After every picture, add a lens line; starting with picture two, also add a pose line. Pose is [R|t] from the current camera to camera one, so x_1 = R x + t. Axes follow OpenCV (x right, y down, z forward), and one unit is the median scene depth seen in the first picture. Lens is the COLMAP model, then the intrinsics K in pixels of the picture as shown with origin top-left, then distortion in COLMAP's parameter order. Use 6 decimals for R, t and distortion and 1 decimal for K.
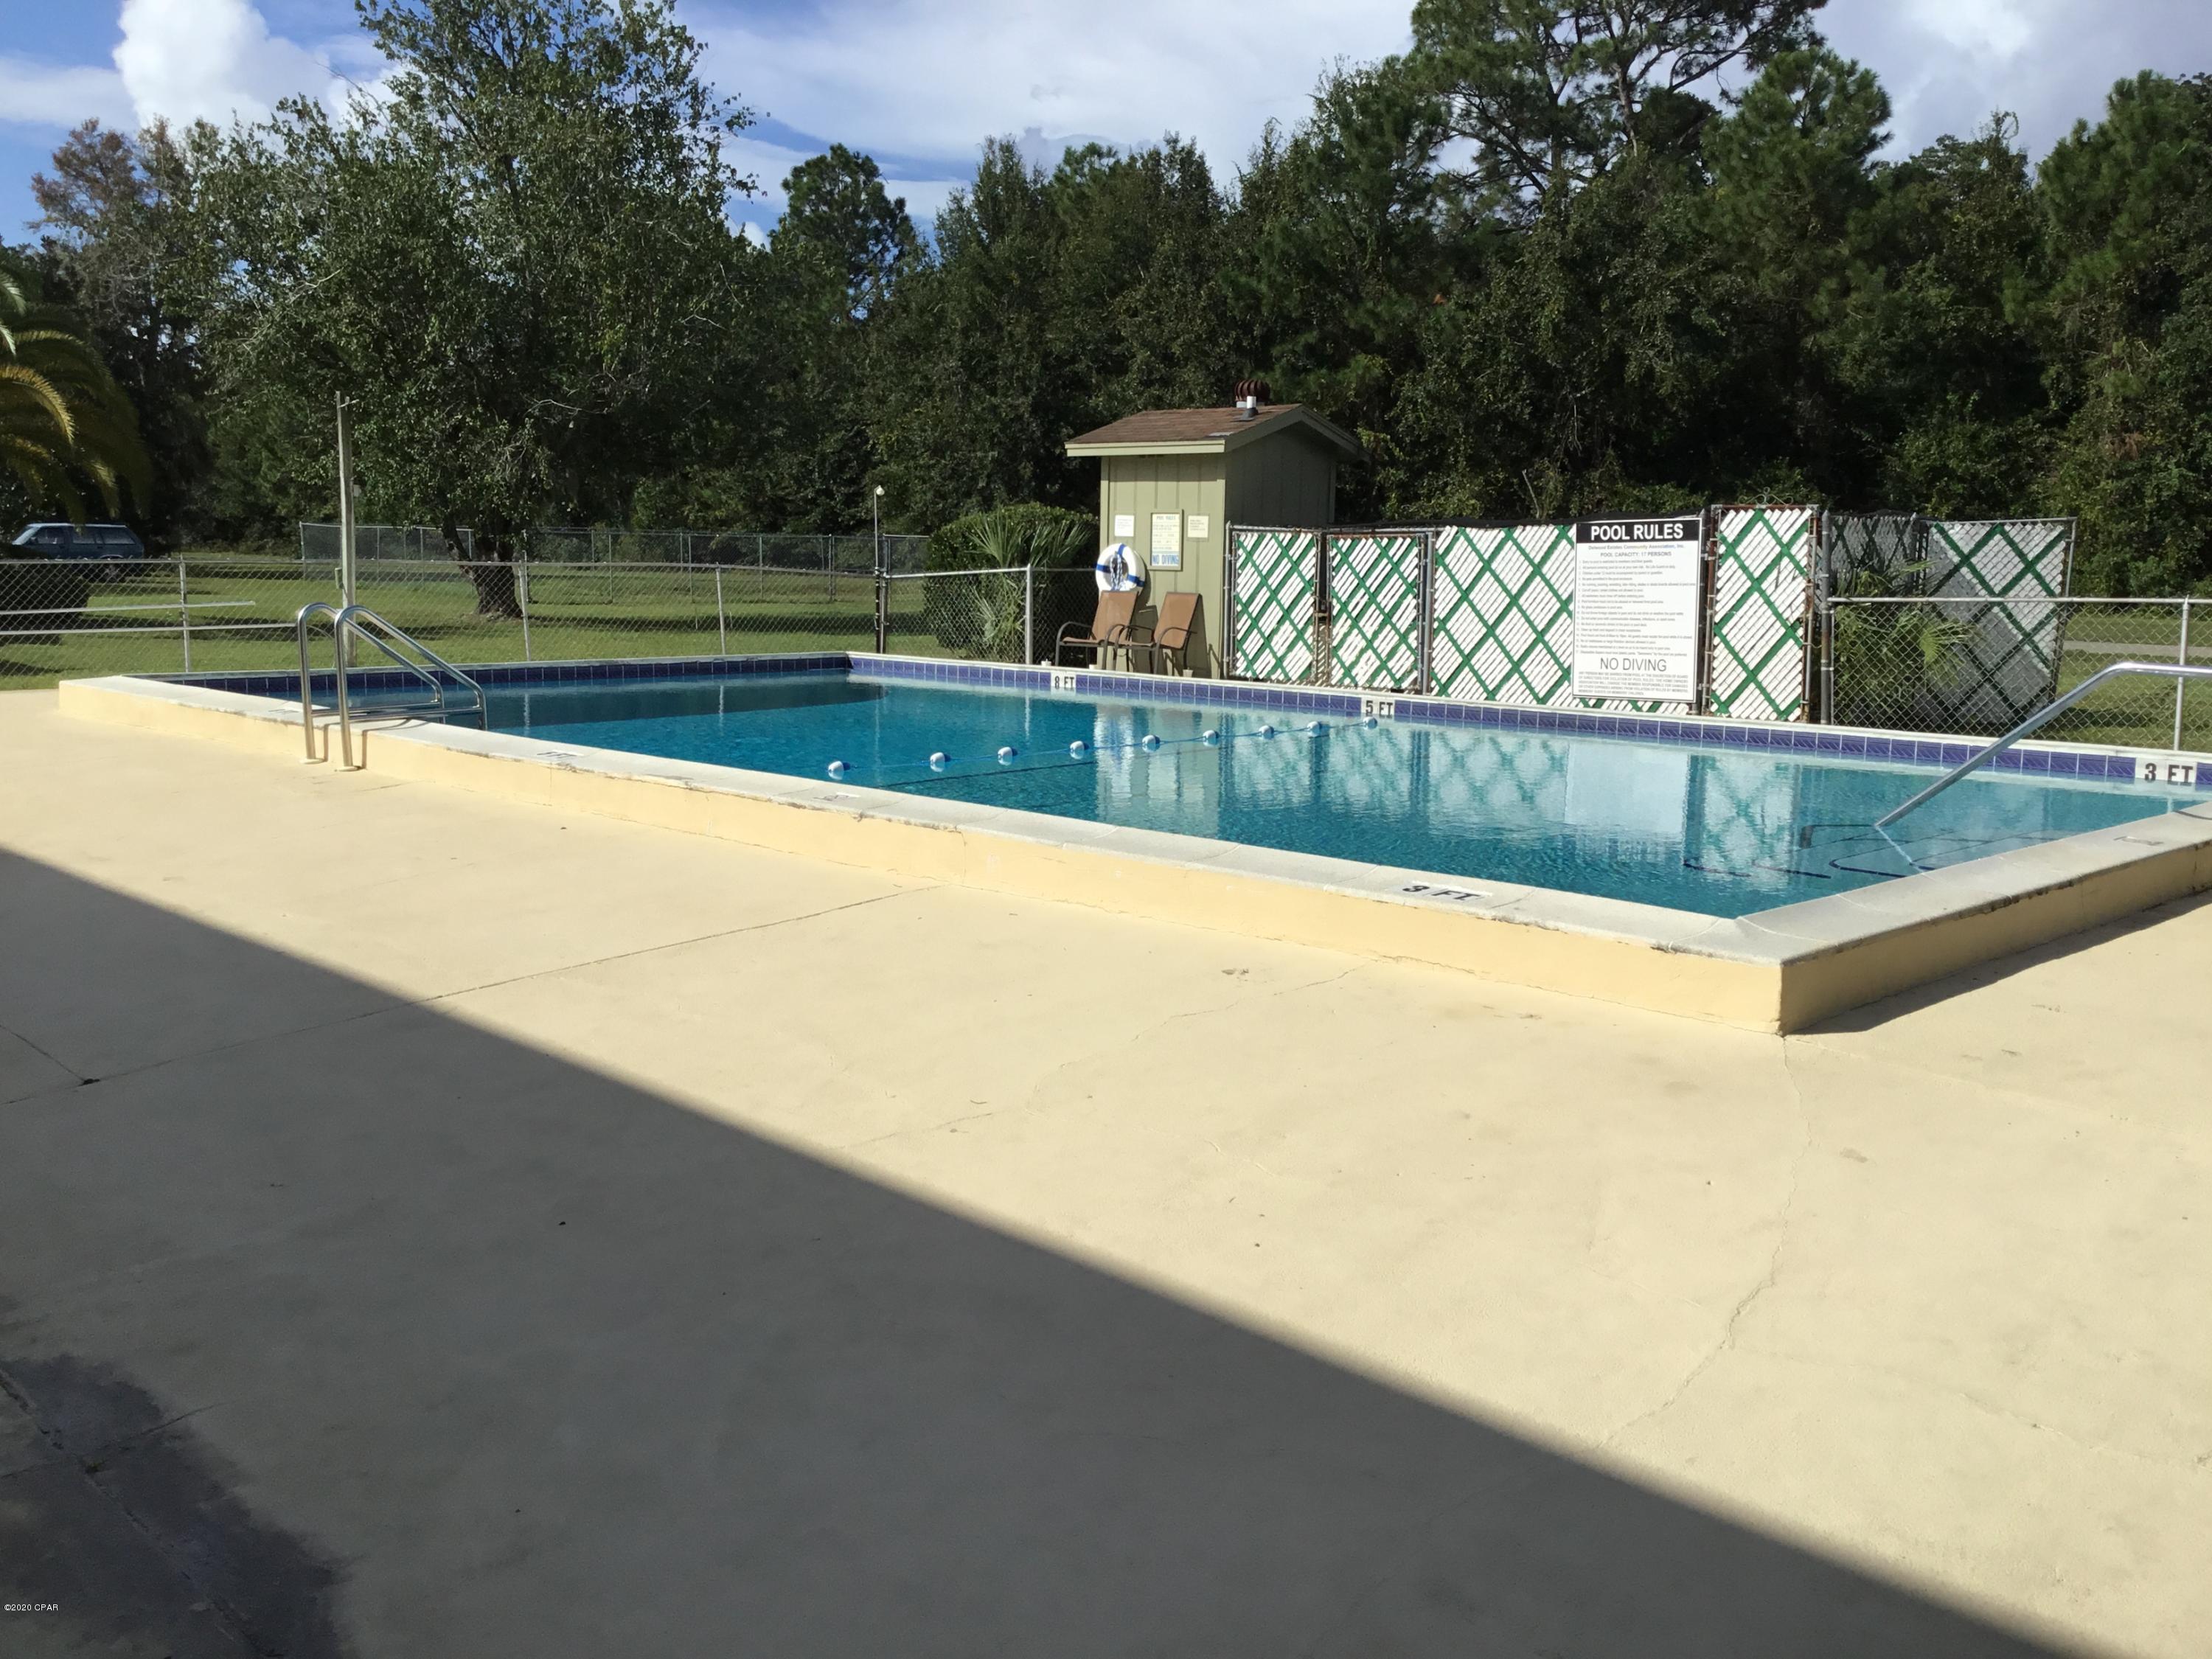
lens RADIAL K [[1992.1, 0, 1126.3], [0, 1992.1, 827.1], [0, 0, 1]] dist [0.121988, -0.209421]
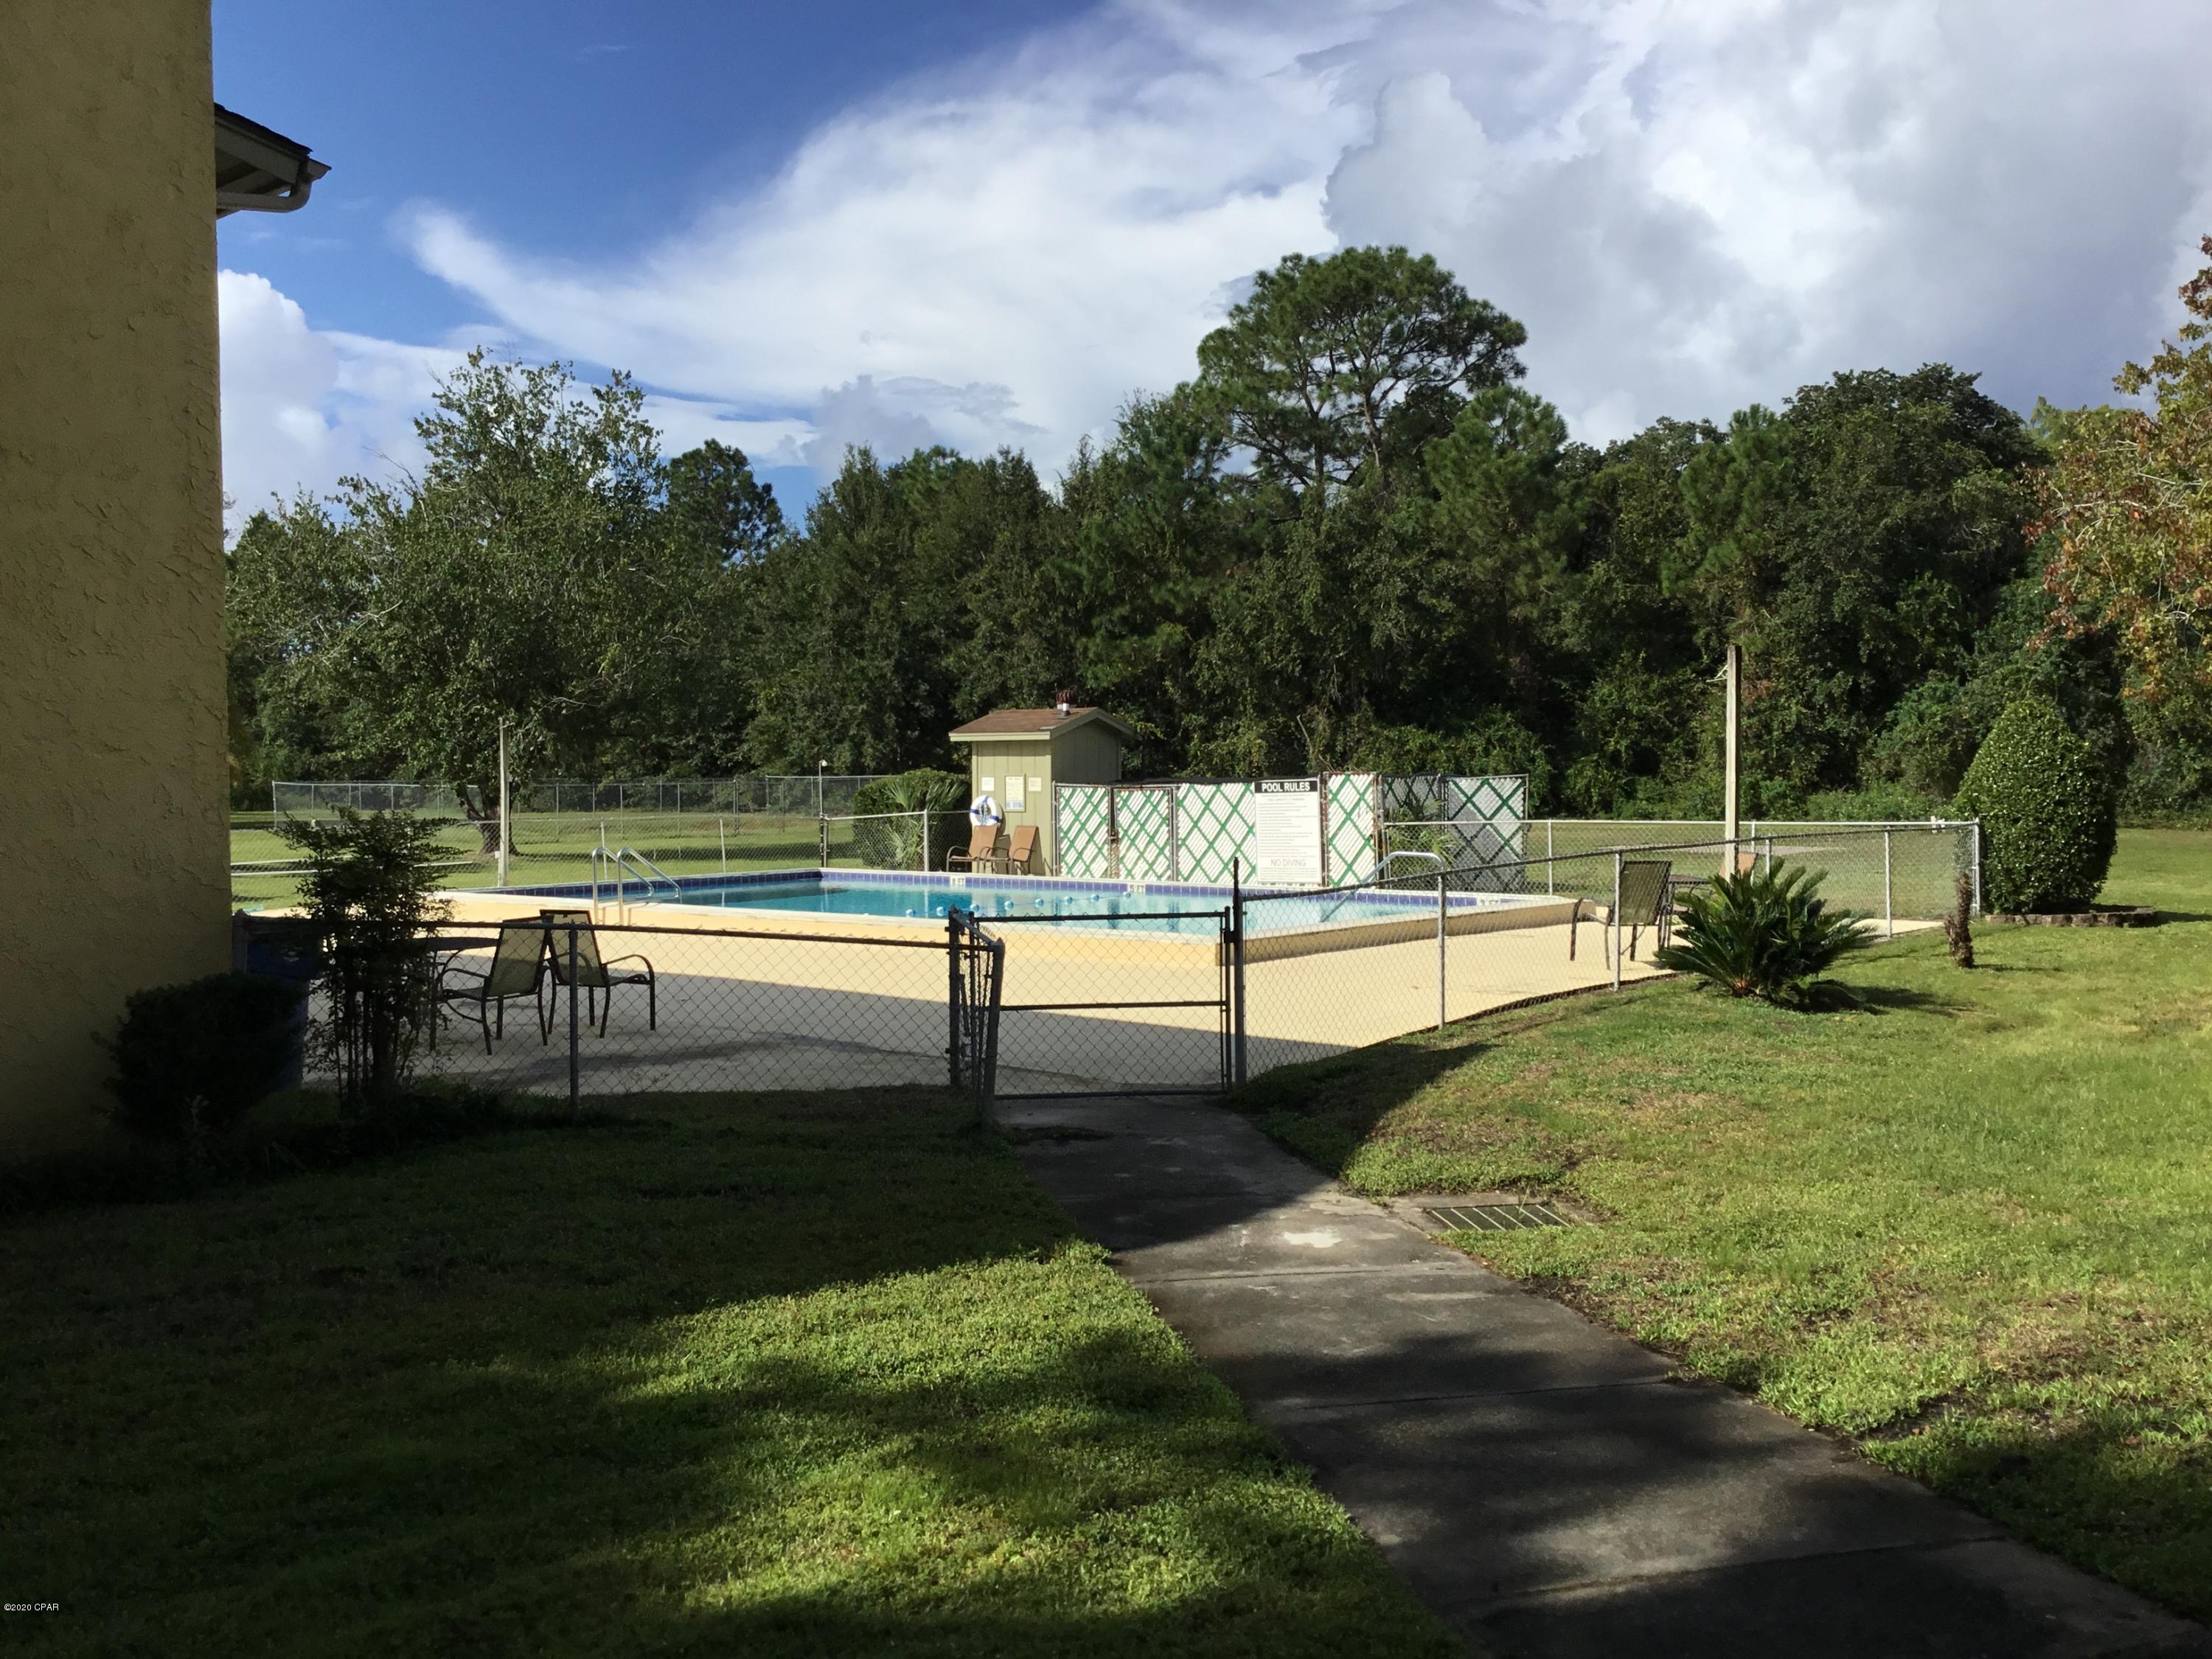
lens RADIAL K [[1992.1, 0, 1126.3], [0, 1992.1, 827.1], [0, 0, 1]] dist [0.121988, -0.209421]
pose [[0.996569, -0.025552, 0.078728, -0.006402], [0.034071, 0.993476, -0.108836, 0.021681], [-0.075433, 0.111145, 0.990937, -0.212897]]
